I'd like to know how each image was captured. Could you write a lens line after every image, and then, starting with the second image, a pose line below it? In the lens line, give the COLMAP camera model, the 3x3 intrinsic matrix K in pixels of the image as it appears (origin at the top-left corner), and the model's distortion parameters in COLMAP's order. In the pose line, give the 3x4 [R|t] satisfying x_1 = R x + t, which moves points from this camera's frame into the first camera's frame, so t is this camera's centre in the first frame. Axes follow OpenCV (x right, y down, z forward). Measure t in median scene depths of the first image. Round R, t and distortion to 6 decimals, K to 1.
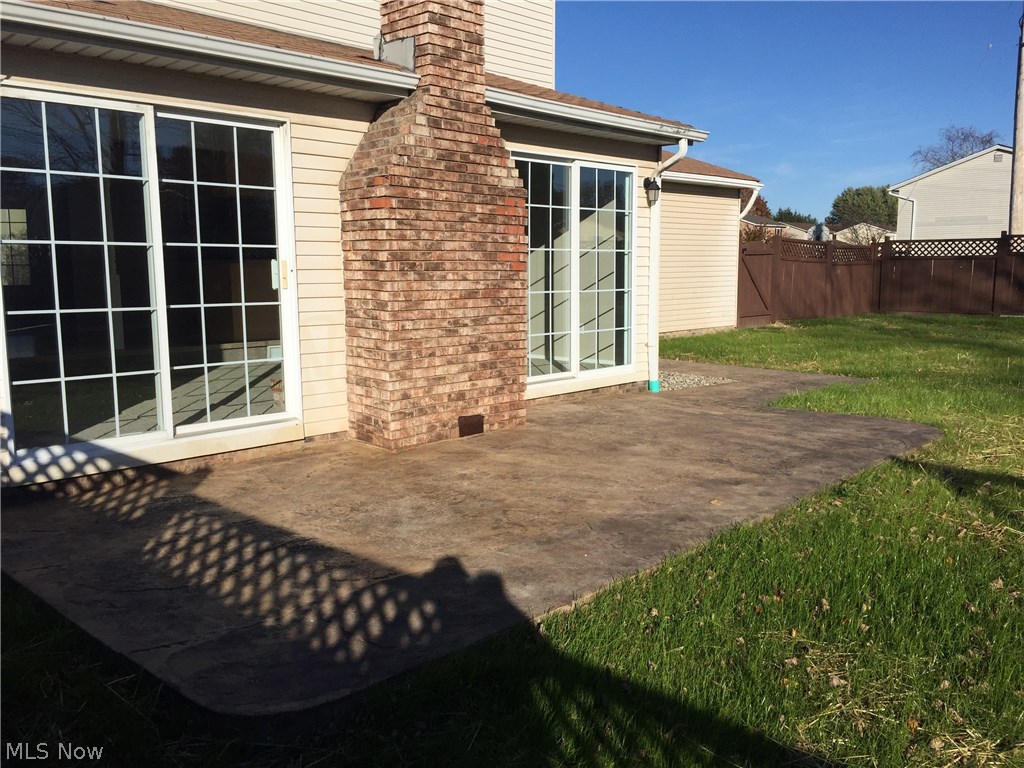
lens RADIAL K [[873.8, 0, 513.4], [0, 873.8, 401.9], [0, 0, 1]] dist [-0.004706, -0.009004]
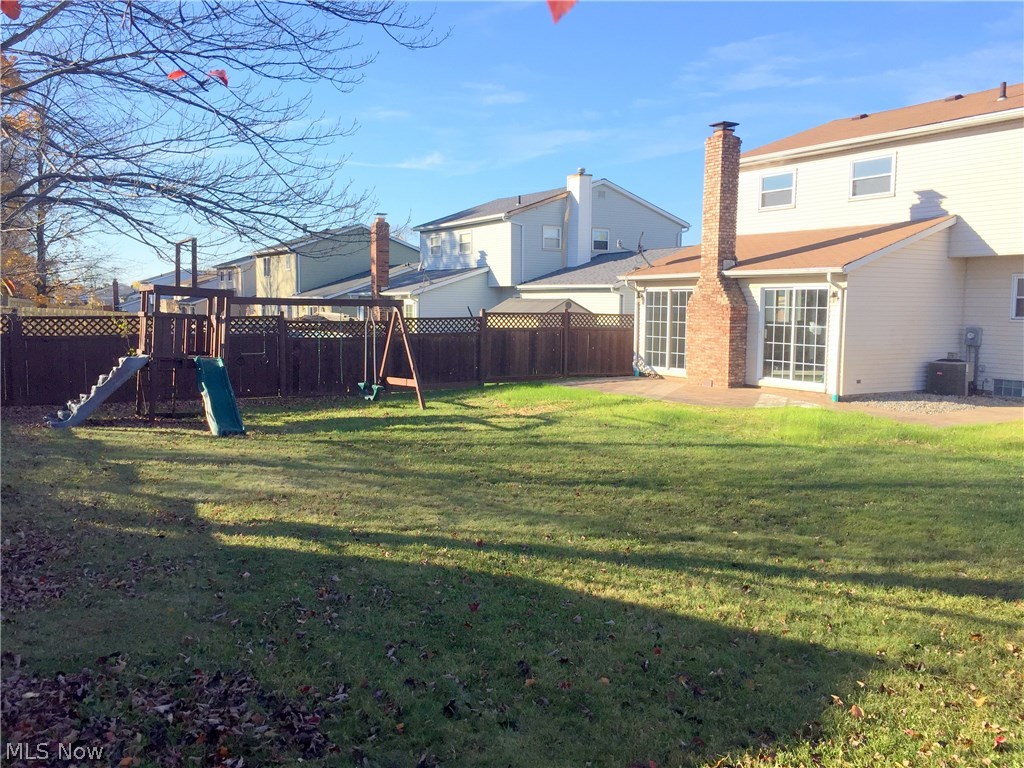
lens RADIAL K [[855.4, 0, 512.0], [0, 855.4, 384.0], [0, 0, 1]] dist [0.000564, -0.001146]
pose [[-0.260990, 0.089217, -0.961210, 3.094693], [-0.155154, 0.978898, 0.132987, -0.268849], [0.952791, 0.183844, -0.241640, 1.125991]]
